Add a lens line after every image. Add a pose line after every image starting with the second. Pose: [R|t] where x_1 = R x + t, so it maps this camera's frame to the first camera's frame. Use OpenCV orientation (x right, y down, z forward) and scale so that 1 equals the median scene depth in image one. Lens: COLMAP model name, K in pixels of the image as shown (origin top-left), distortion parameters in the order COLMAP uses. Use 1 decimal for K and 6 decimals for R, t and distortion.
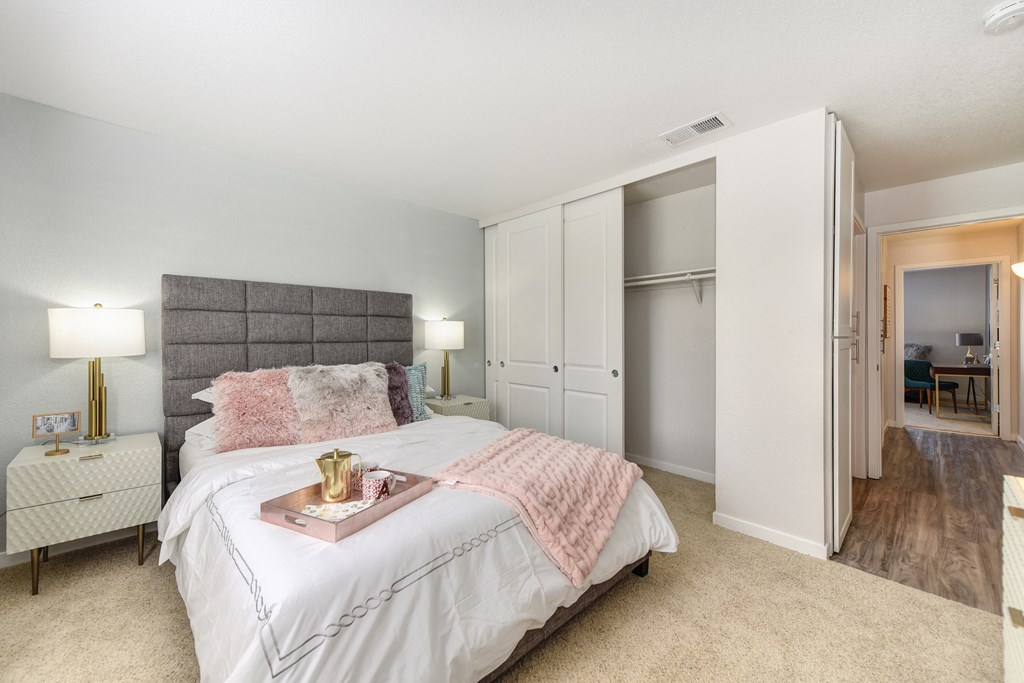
lens RADIAL K [[382.0, 0, 512.0], [0, 382.0, 341.5], [0, 0, 1]] dist [0.000337, 0.000000]
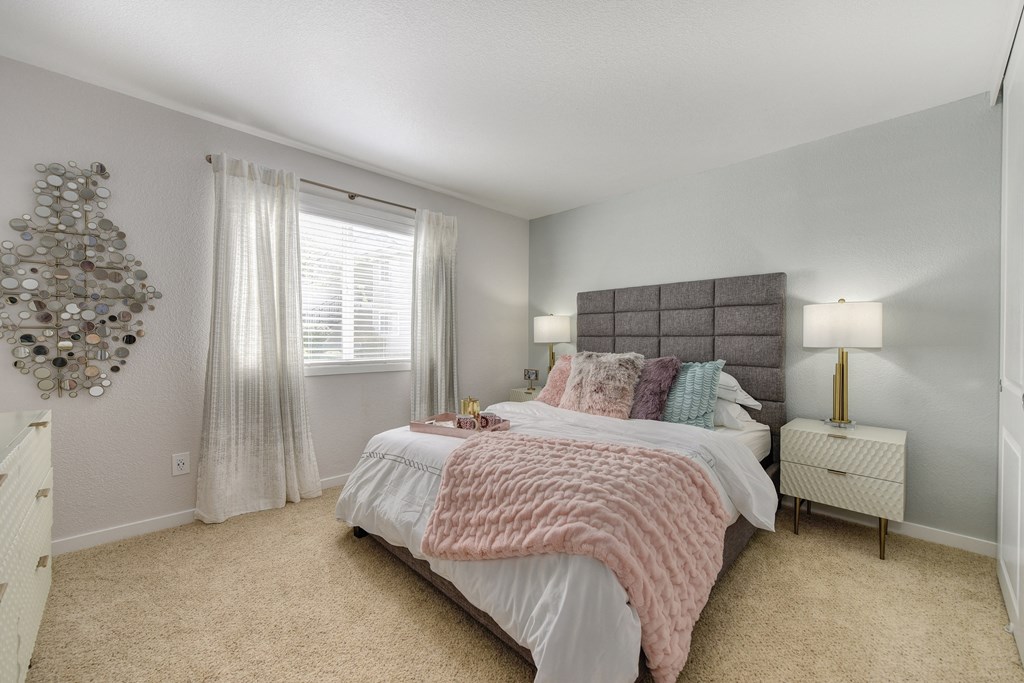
lens RADIAL K [[407.0, 0, 512.0], [0, 407.0, 341.5], [0, 0, 1]] dist [0.001279, 0.000118]
pose [[0.010971, 0.021379, -0.999711, 0.581573], [-0.001568, 0.999771, 0.021363, -0.005202], [0.999939, 0.001333, 0.011002, 0.513040]]
